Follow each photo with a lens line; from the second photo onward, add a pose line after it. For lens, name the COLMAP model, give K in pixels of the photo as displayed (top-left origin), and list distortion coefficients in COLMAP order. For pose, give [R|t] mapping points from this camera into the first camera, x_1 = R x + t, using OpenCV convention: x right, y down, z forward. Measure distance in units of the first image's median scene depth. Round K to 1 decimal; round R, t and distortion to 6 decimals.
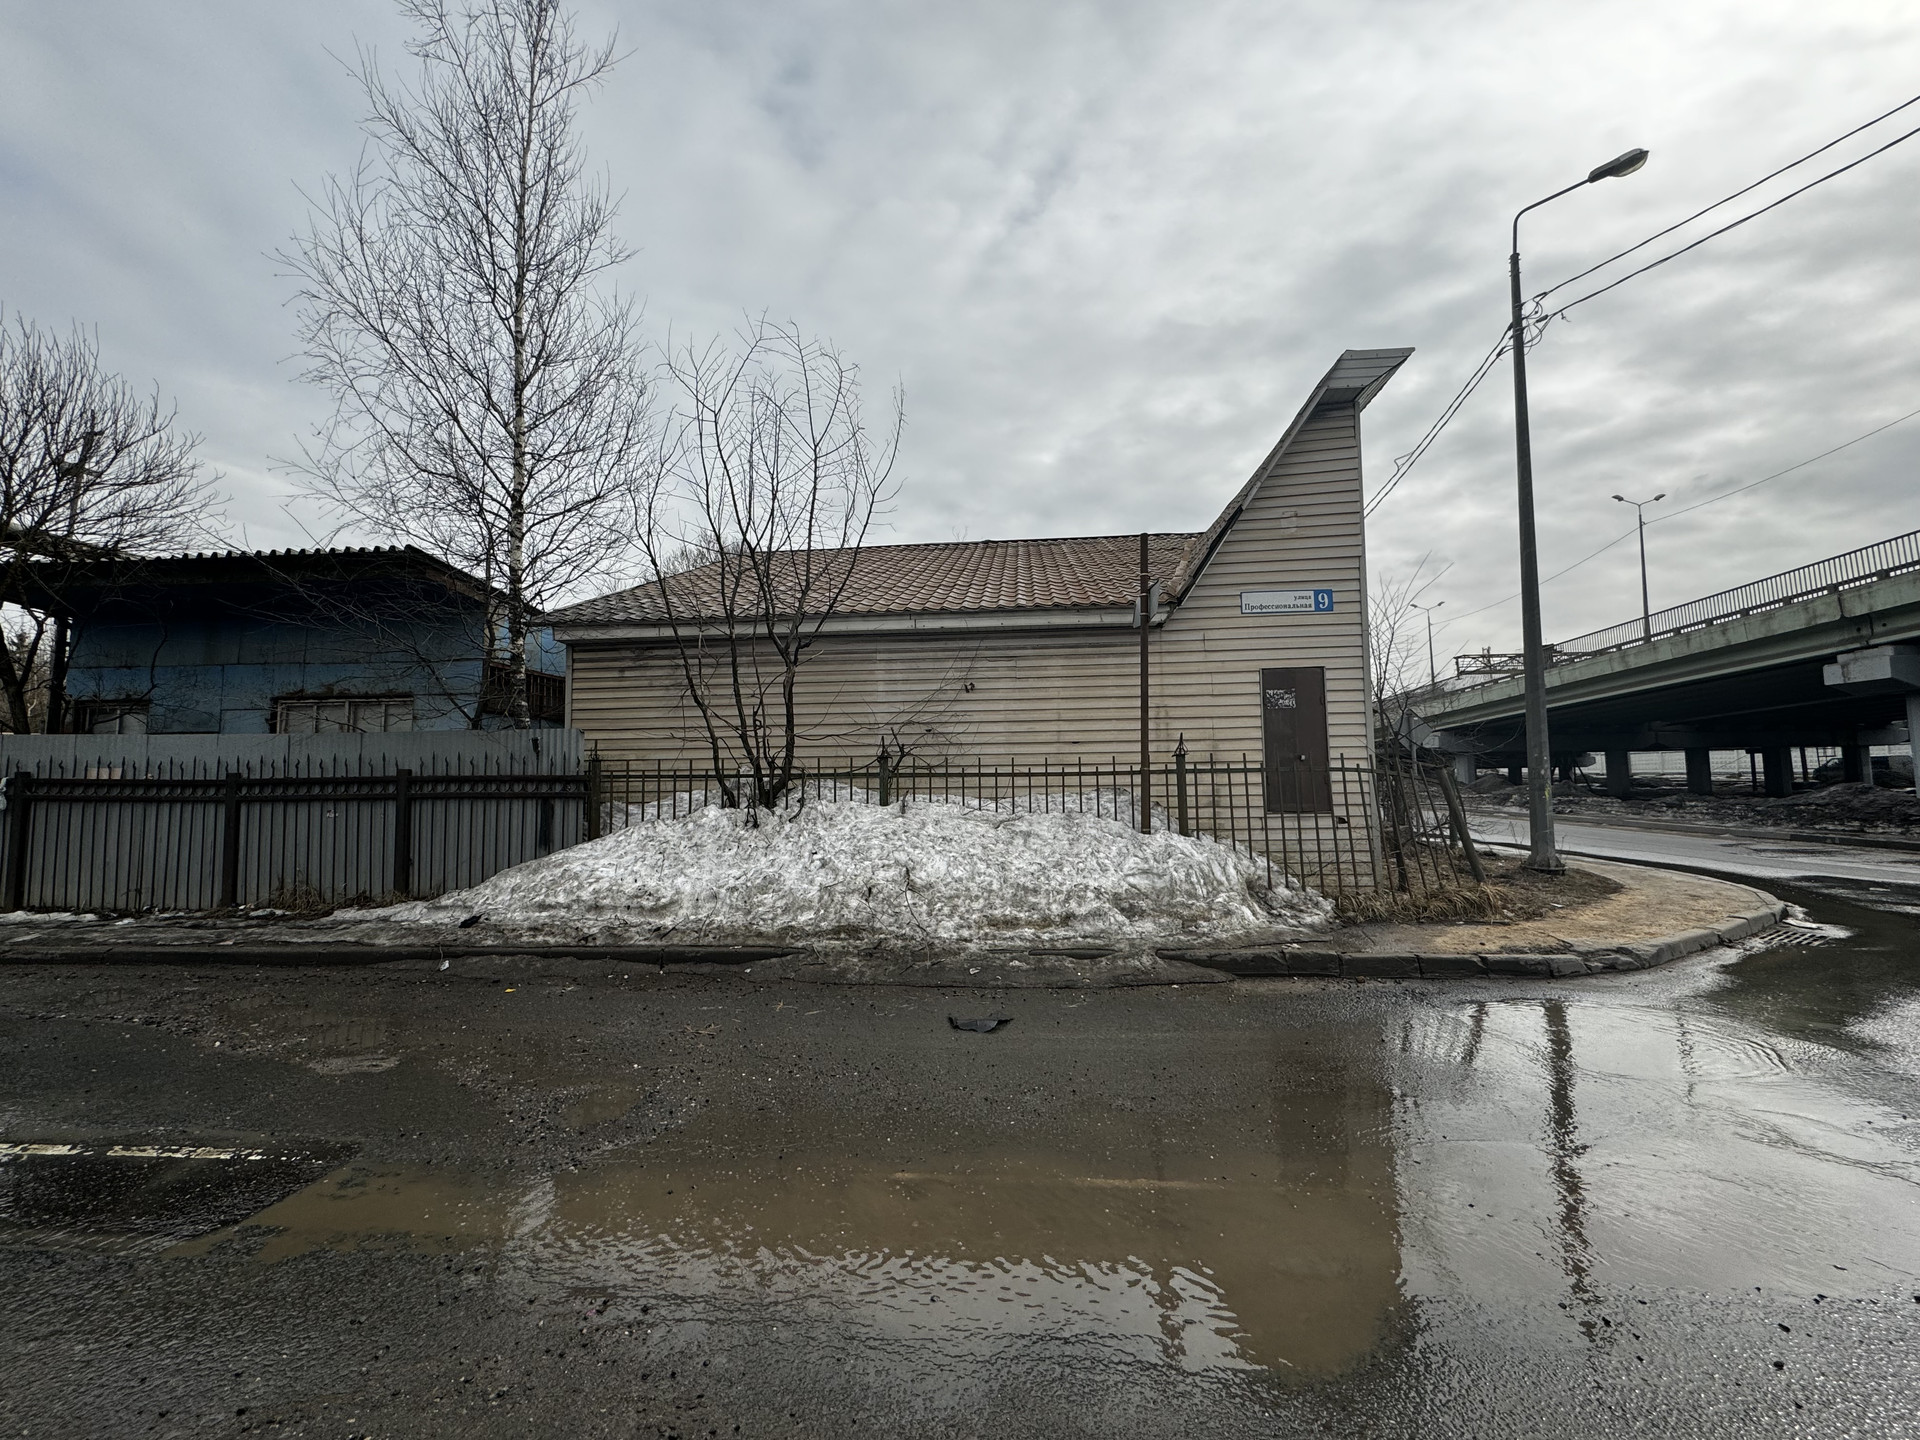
lens RADIAL K [[773.6, 0, 957.7], [0, 773.6, 741.2], [0, 0, 1]] dist [-0.005791, -0.000588]
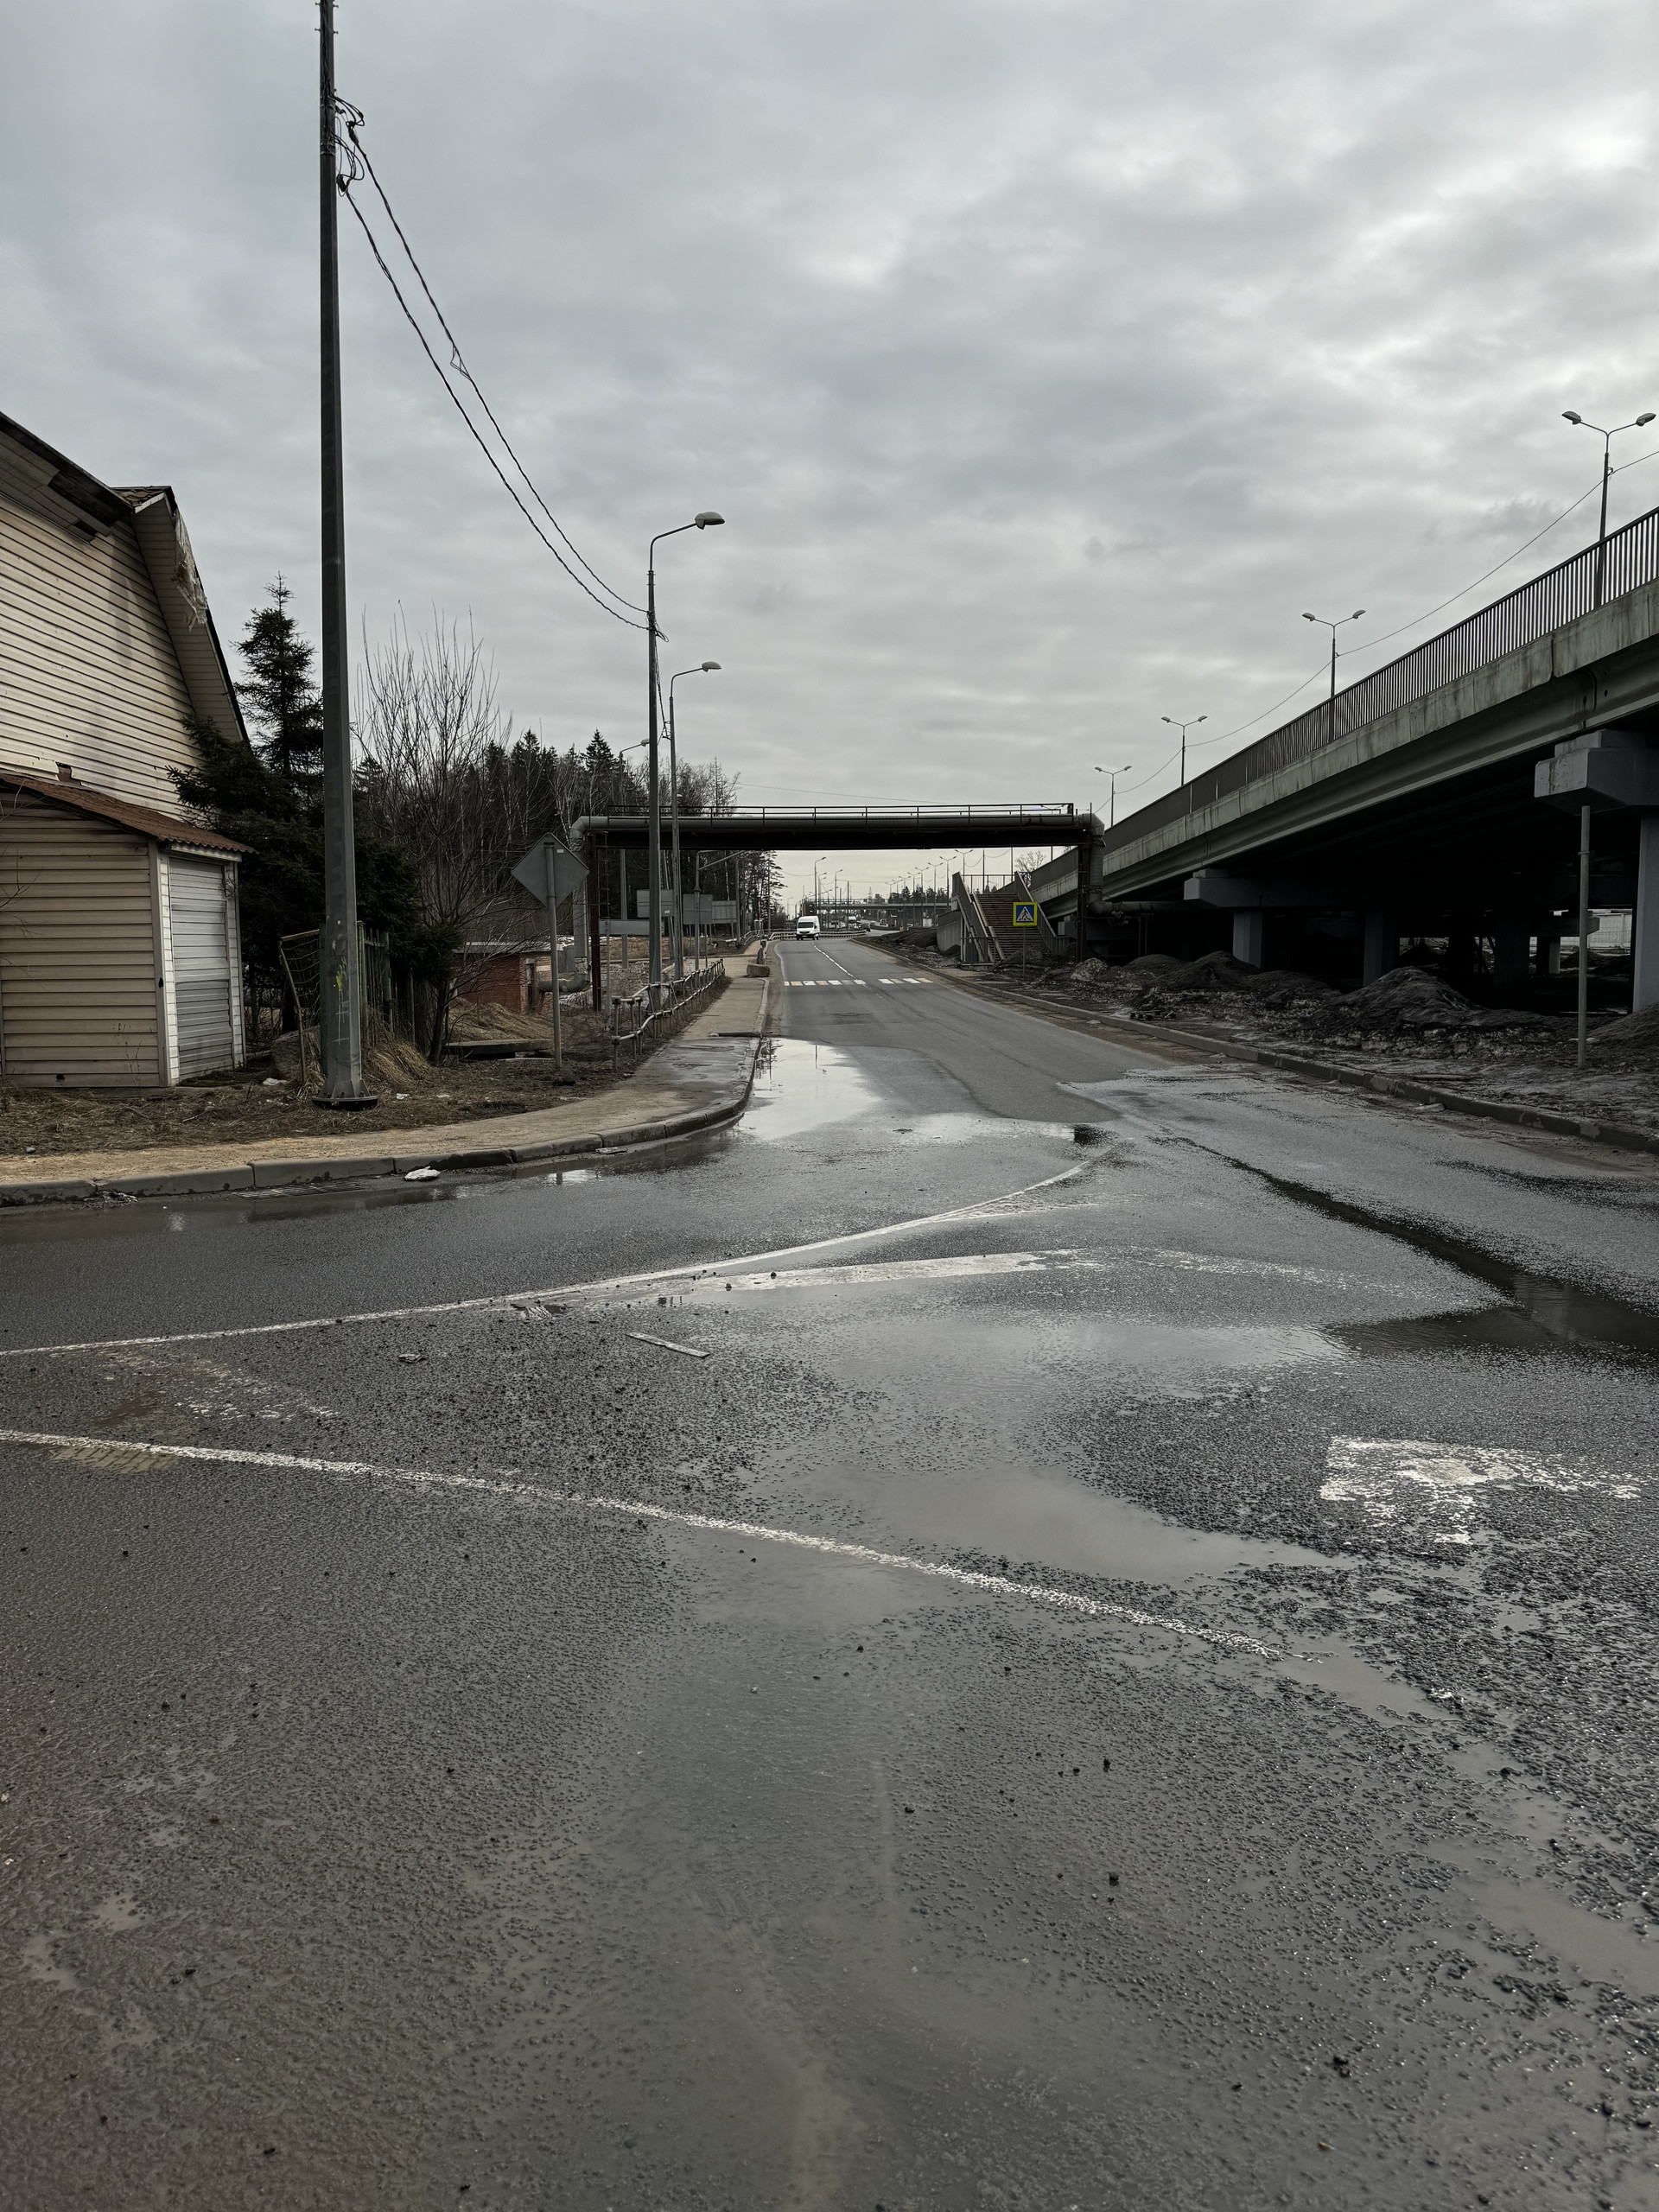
lens RADIAL K [[1545.1, 0, 900.5], [0, 1545.1, 1109.4], [0, 0, 1]] dist [0.032426, -0.032752]
pose [[0.992538, -0.005135, 0.121828, 1.367827], [-0.013119, 0.988817, 0.148558, -0.022271], [-0.121229, -0.149048, 0.981371, -0.373405]]
